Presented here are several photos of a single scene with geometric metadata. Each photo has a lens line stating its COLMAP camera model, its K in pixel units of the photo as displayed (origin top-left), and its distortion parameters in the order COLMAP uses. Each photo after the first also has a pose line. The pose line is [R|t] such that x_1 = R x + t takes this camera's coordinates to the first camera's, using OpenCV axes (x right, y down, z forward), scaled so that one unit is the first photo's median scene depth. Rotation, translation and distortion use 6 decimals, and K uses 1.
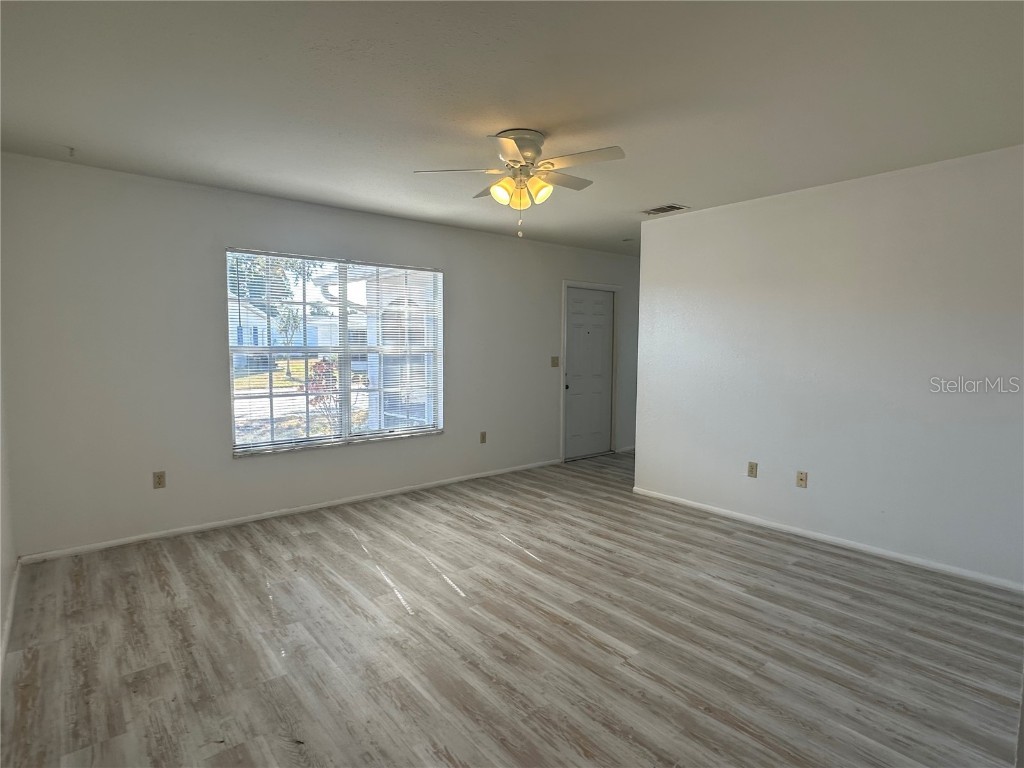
lens RADIAL K [[551.6, 0, 513.1], [0, 551.6, 388.1], [0, 0, 1]] dist [-0.003577, 0.002577]
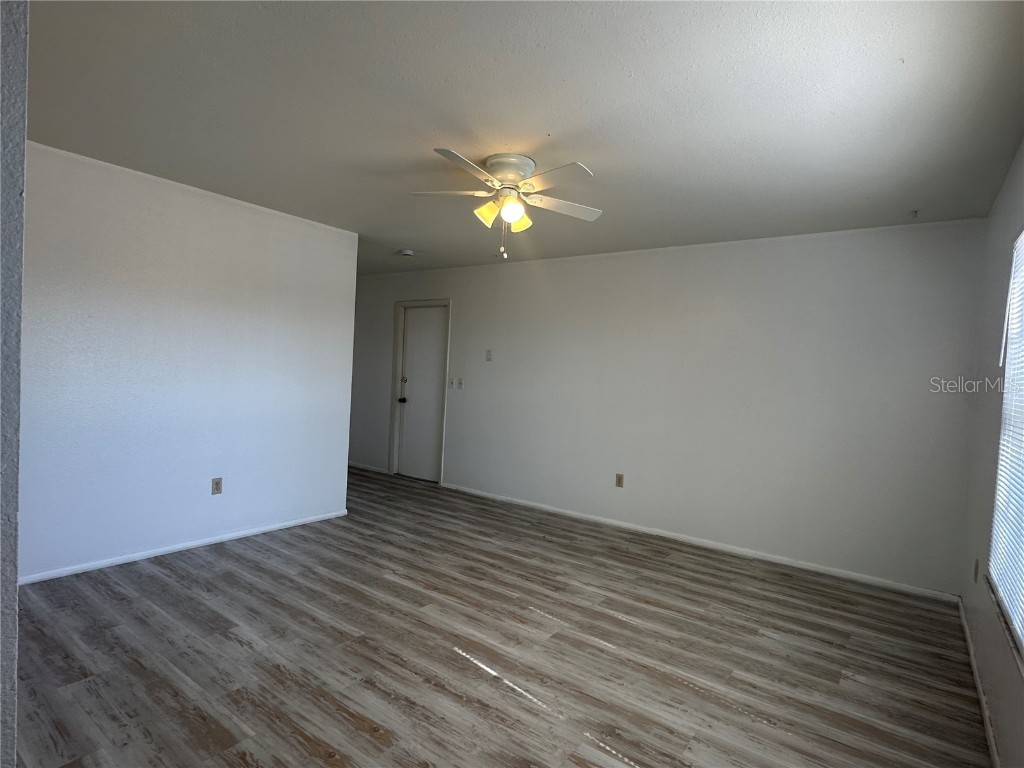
lens RADIAL K [[551.6, 0, 513.1], [0, 551.6, 388.1], [0, 0, 1]] dist [-0.003577, 0.002577]
pose [[-0.968346, -0.049504, -0.244652, 0.223847], [-0.078588, 0.990755, 0.110579, -0.148868], [0.236916, 0.126306, -0.963285, 1.937311]]
